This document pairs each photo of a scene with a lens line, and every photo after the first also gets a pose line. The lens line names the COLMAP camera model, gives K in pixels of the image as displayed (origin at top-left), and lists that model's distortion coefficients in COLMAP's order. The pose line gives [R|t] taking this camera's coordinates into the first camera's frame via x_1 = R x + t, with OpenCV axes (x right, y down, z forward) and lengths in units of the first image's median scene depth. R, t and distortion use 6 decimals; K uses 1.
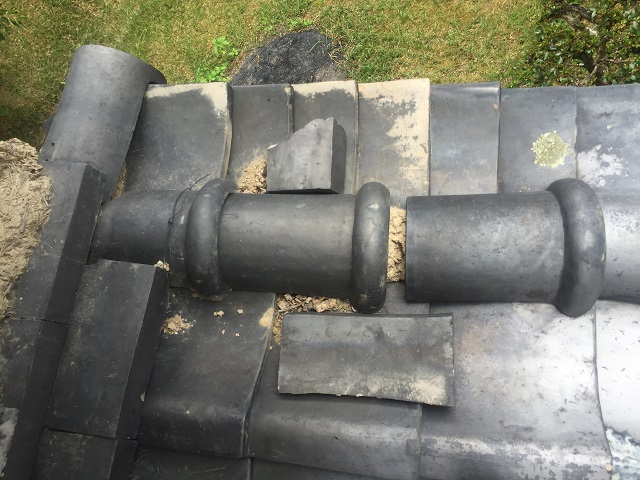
lens RADIAL K [[537.6, 0, 320.0], [0, 537.6, 240.0], [0, 0, 1]] dist [0.073334, -0.104209]
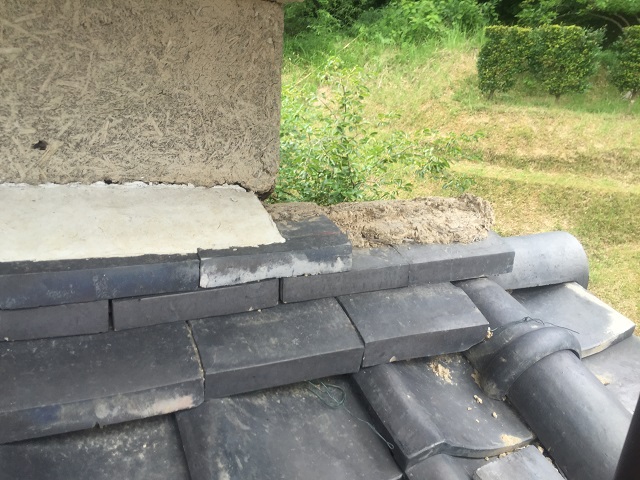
lens RADIAL K [[537.6, 0, 320.0], [0, 537.6, 240.0], [0, 0, 1]] dist [0.073334, -0.104209]
pose [[0.461778, 0.660088, -0.592491, 0.088553], [-0.885935, 0.375888, -0.271711, 0.599926], [0.043357, 0.650379, 0.758372, 0.013184]]
